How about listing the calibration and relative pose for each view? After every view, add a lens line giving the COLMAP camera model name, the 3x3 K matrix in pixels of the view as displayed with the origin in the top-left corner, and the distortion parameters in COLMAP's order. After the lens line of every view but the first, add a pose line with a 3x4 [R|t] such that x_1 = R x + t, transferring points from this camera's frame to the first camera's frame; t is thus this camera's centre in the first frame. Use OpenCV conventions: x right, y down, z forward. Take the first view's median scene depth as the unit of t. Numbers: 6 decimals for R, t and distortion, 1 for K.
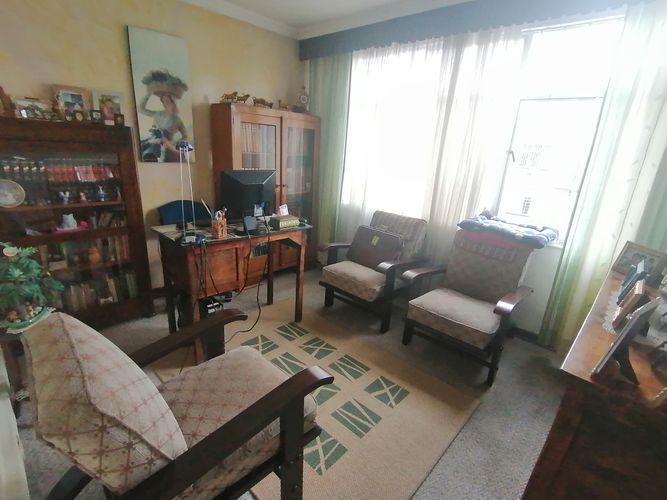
lens RADIAL K [[337.4, 0, 335.1], [0, 337.4, 248.1], [0, 0, 1]] dist [0.028108, -0.010433]
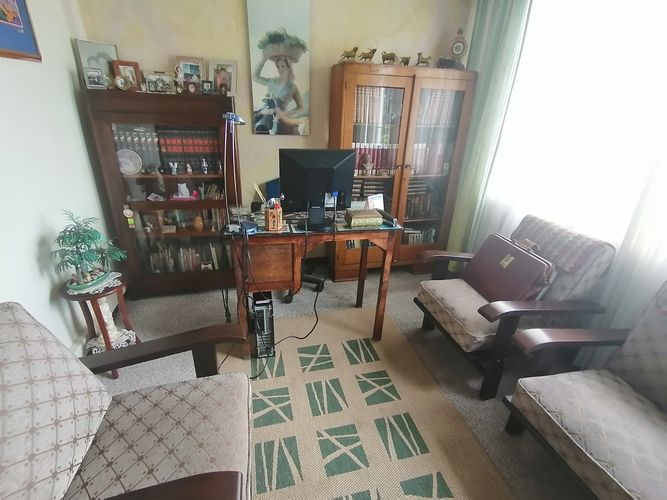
lens RADIAL K [[337.4, 0, 330.9], [0, 337.4, 251.4], [0, 0, 1]] dist [0.028108, -0.010433]
pose [[0.847509, 0.193329, -0.494320, 0.175413], [-0.145963, 0.980290, 0.133140, -0.091949], [0.510316, -0.040685, 0.859024, 0.285525]]
